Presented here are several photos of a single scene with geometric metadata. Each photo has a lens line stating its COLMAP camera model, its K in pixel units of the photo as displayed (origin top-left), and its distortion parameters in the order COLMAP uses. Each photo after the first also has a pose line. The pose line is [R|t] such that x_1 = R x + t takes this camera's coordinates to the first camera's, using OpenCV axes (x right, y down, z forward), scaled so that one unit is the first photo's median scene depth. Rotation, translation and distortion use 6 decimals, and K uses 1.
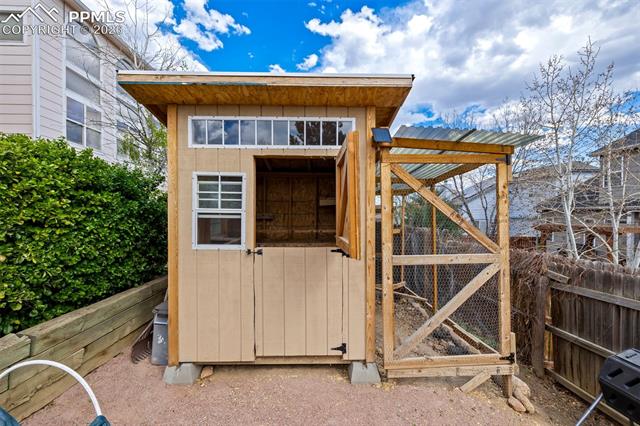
lens RADIAL K [[277.7, 0, 322.6], [0, 277.7, 219.3], [0, 0, 1]] dist [0.000658, 0.000027]
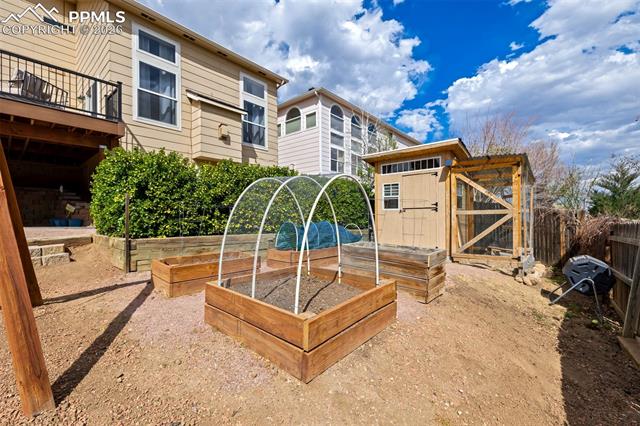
lens RADIAL K [[277.7, 0, 322.6], [0, 277.7, 219.3], [0, 0, 1]] dist [0.000658, 0.000027]
pose [[0.753464, -0.005876, -0.657463, 0.950076], [-0.000267, 0.999957, -0.009243, 0.225299], [0.657489, 0.007140, 0.753430, -1.566378]]
